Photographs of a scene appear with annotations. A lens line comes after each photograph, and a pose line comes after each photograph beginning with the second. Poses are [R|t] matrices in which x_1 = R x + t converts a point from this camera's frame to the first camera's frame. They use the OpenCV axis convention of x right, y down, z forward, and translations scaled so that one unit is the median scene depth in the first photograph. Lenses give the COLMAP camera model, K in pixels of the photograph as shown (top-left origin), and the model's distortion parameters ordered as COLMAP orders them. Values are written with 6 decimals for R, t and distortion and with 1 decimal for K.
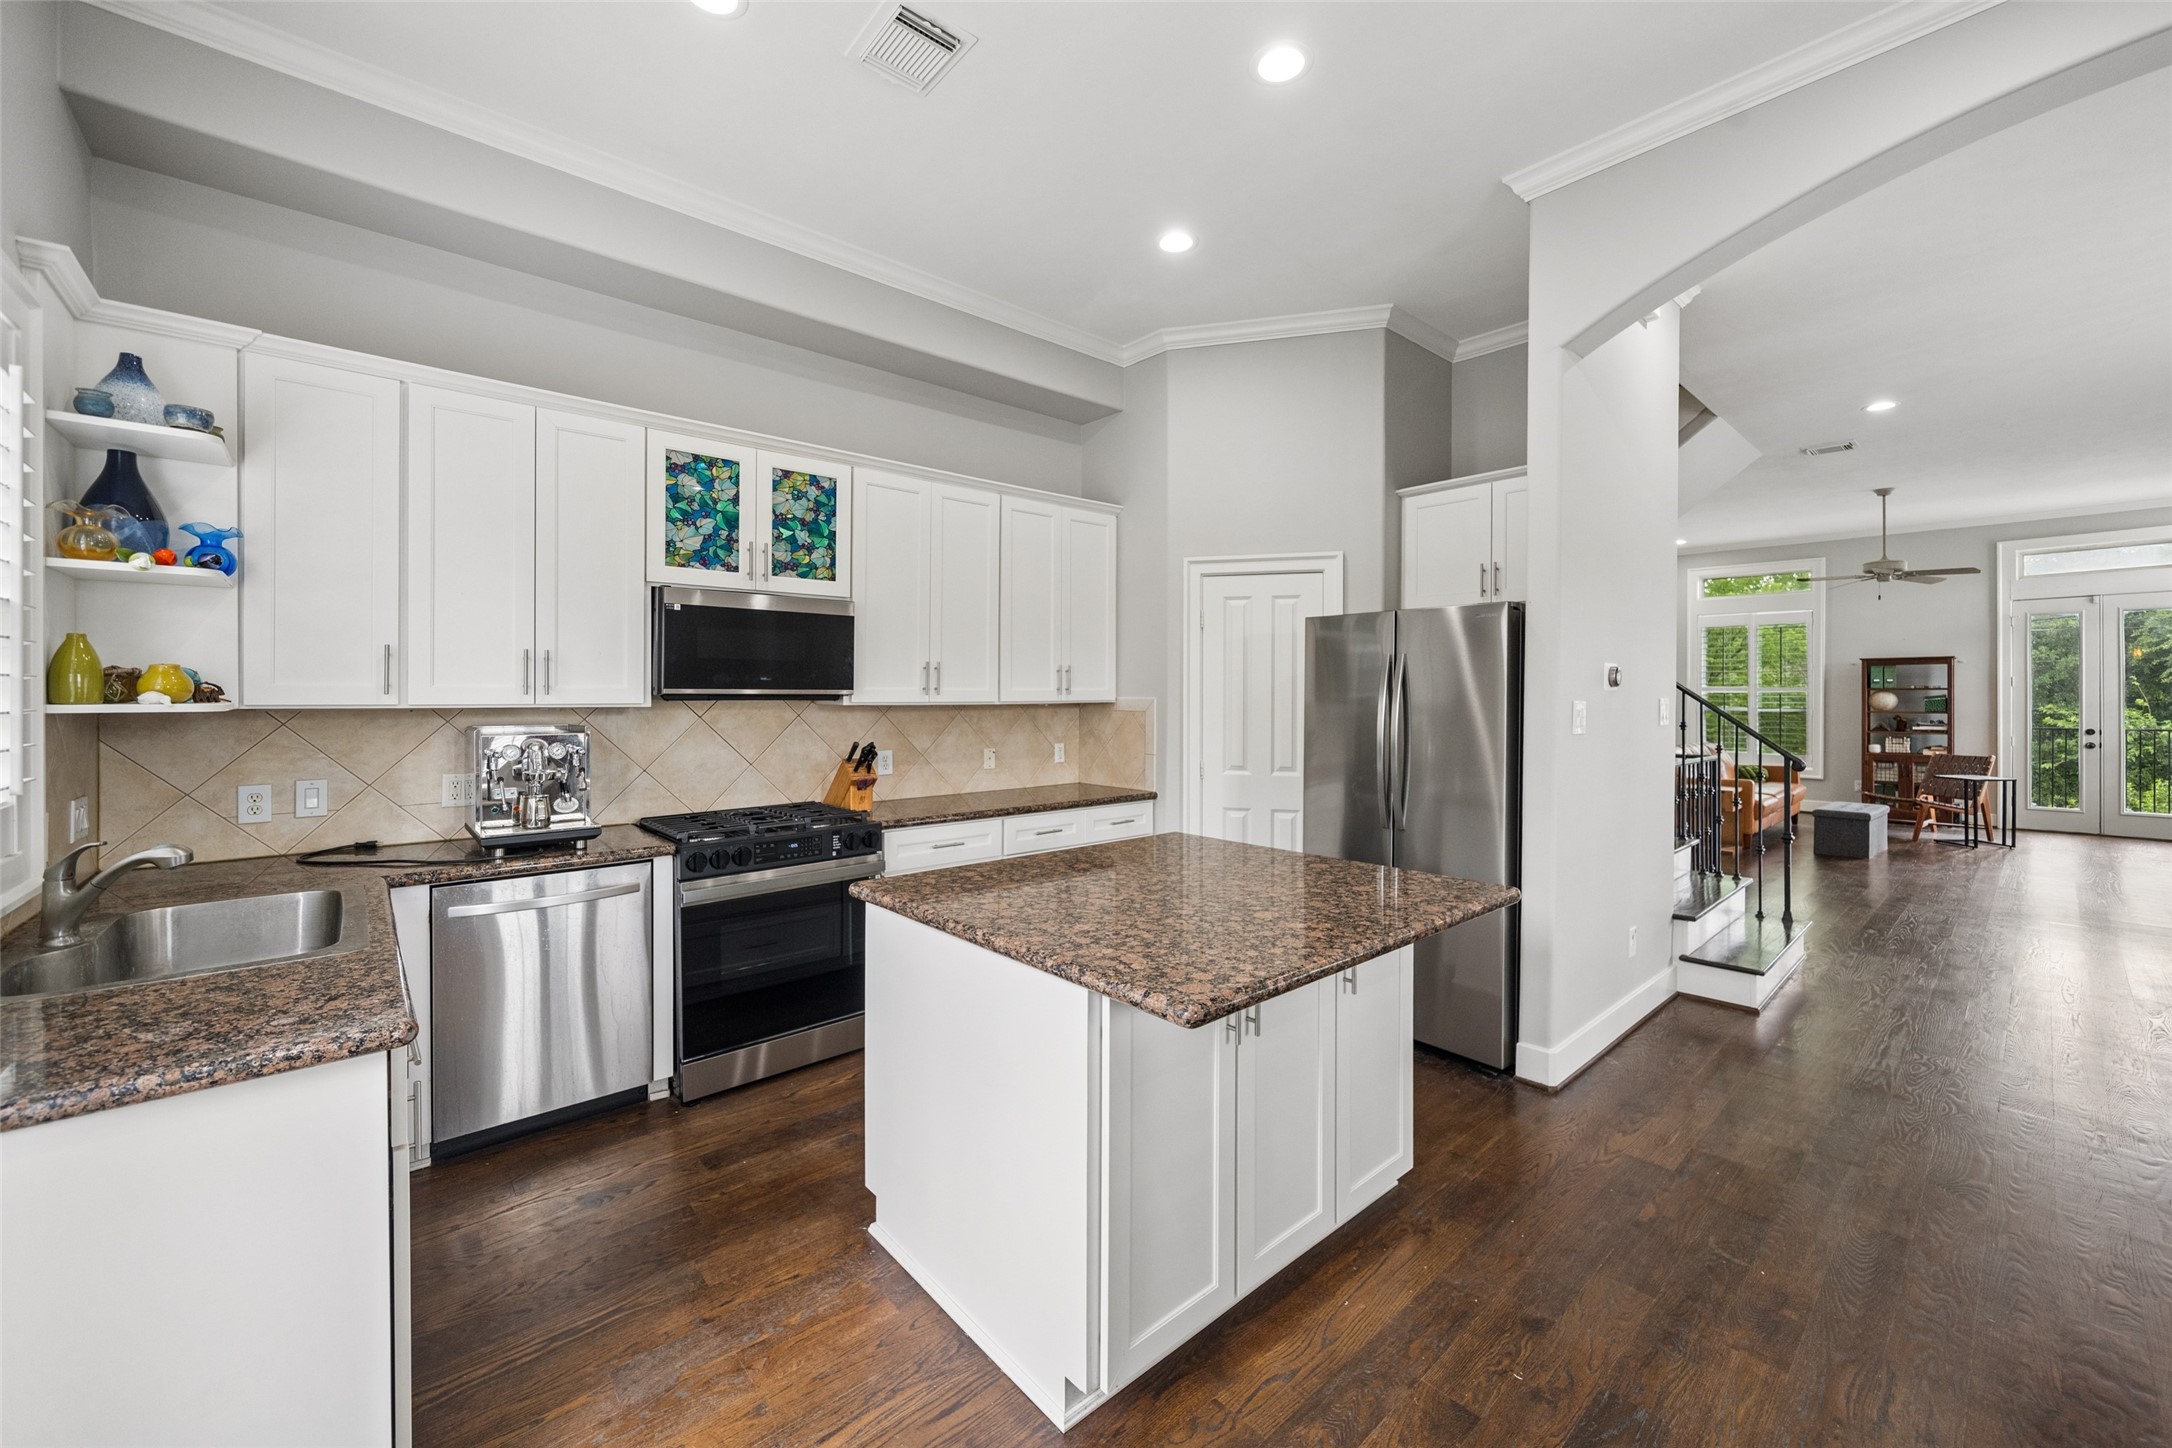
lens RADIAL K [[847.1, 0, 1096.5], [0, 847.1, 695.6], [0, 0, 1]] dist [0.003224, -0.000487]
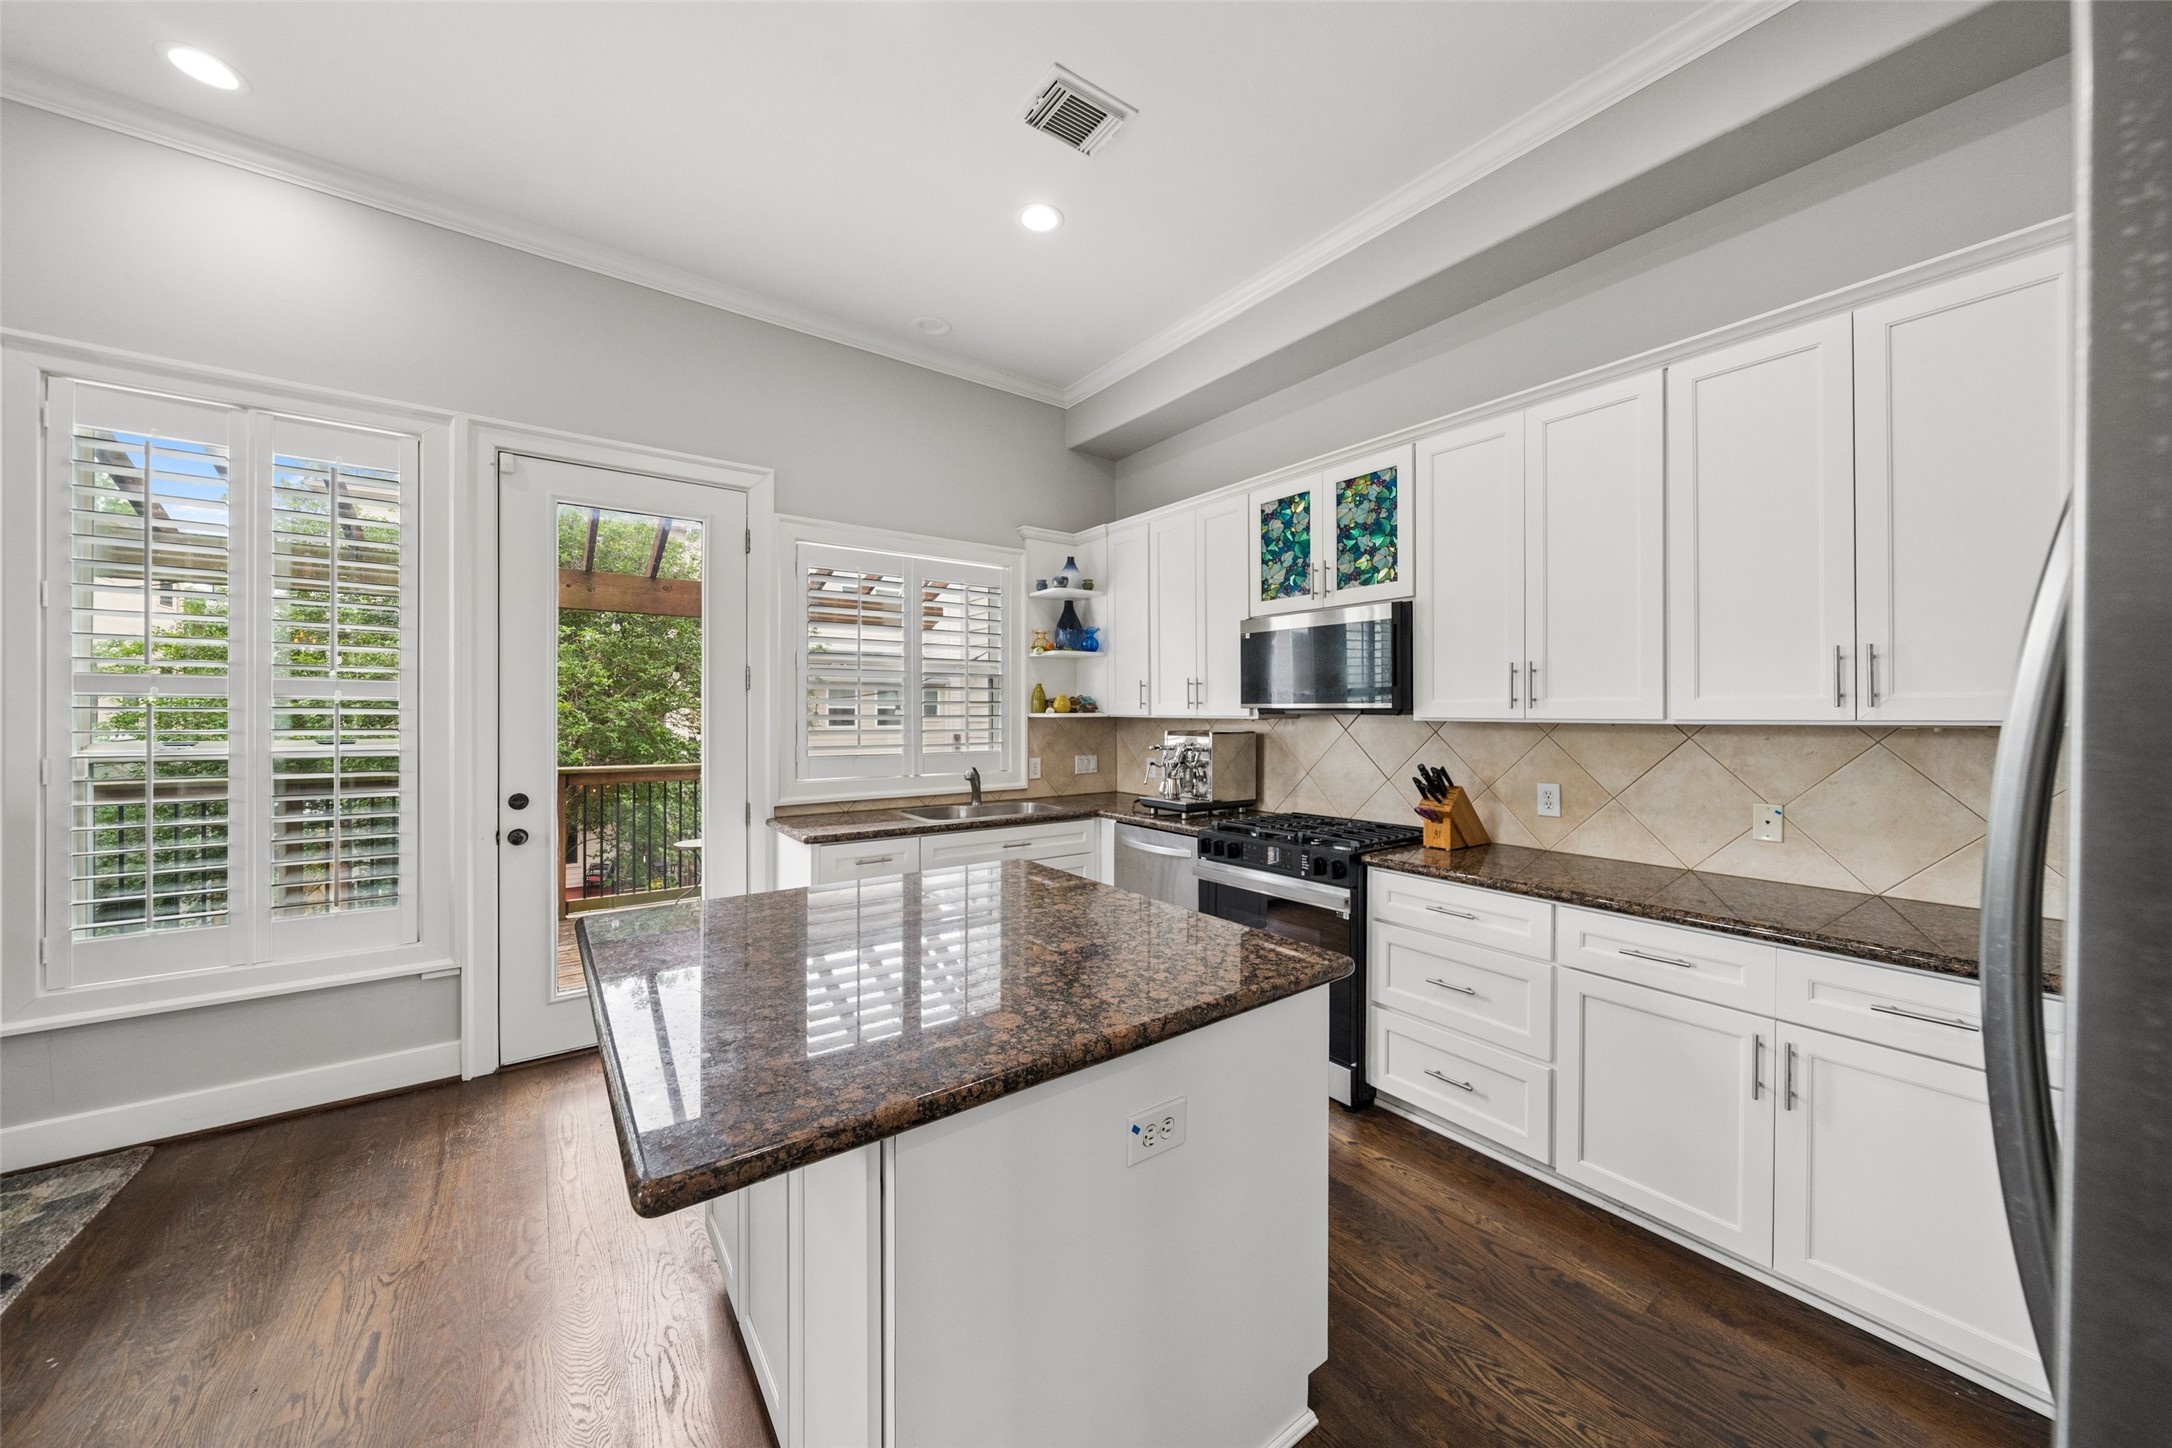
lens RADIAL K [[749.3, 0, 1101.7], [0, 749.3, 716.2], [0, 0, 1]] dist [-0.006109, 0.000345]
pose [[-0.076773, 0.005131, -0.997035, 0.515319], [-0.002747, 0.999982, 0.005358, 0.003622], [0.997045, 0.003150, -0.076757, 0.776978]]
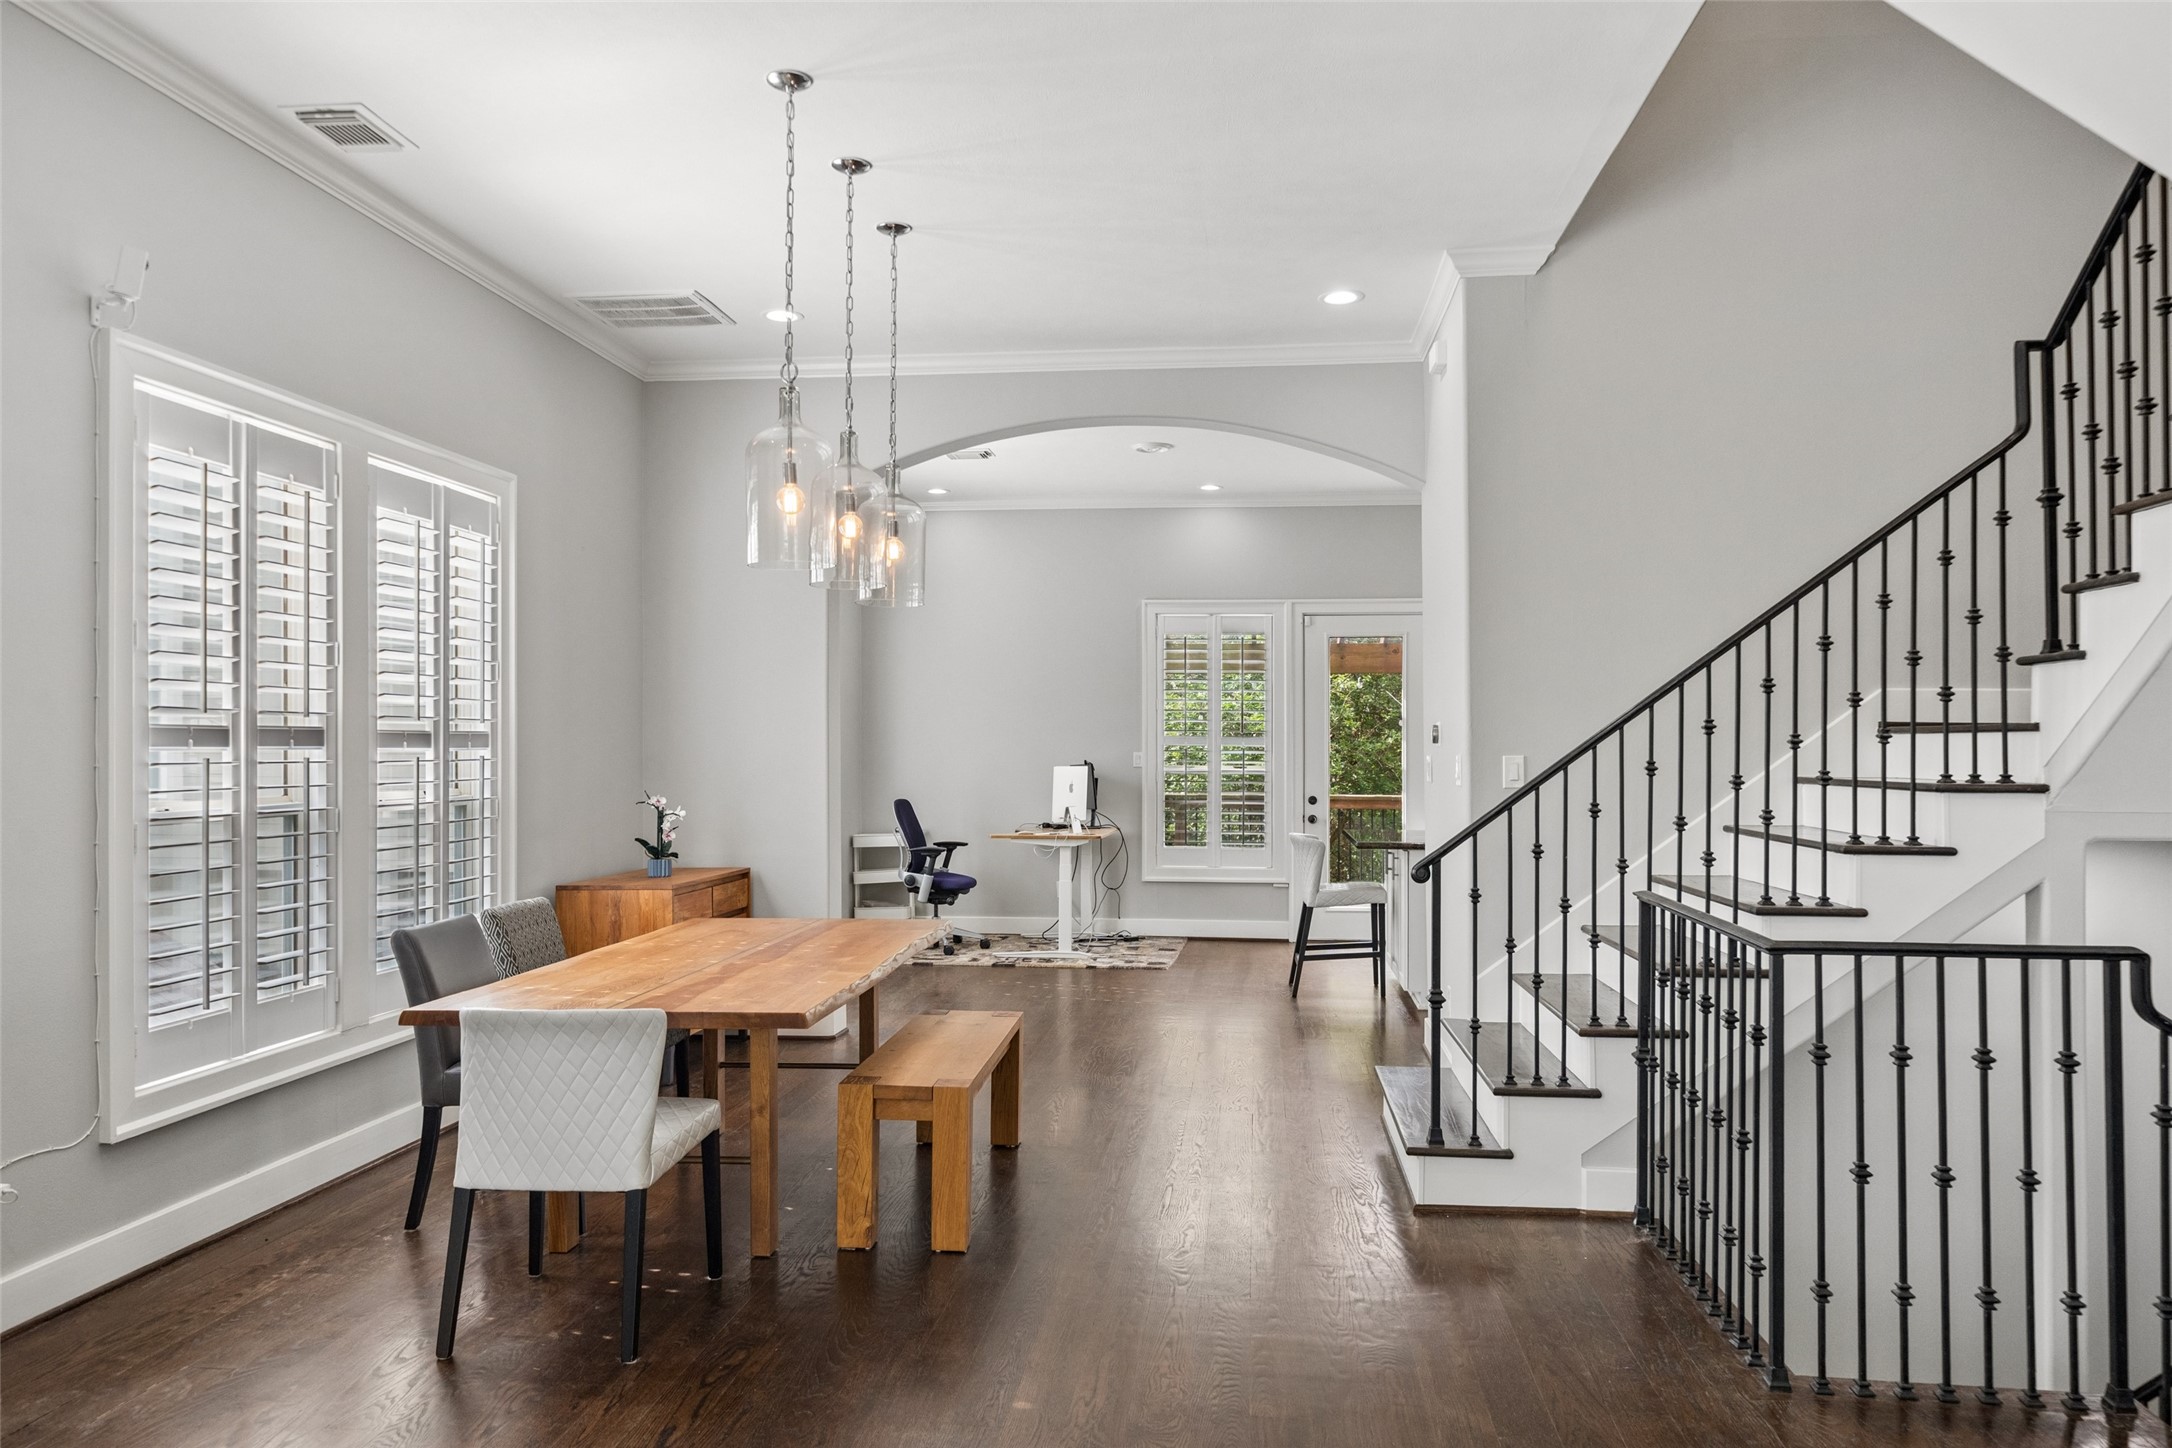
lens RADIAL K [[1468.7, 0, 1100.0], [0, 1468.7, 732.5], [0, 0, 1]] dist [0.002762, 0.003056]
pose [[-0.753111, -0.006666, -0.657860, 2.055969], [-0.000395, 0.999953, -0.009681, -0.005293], [0.657893, -0.007031, -0.753078, 2.055414]]
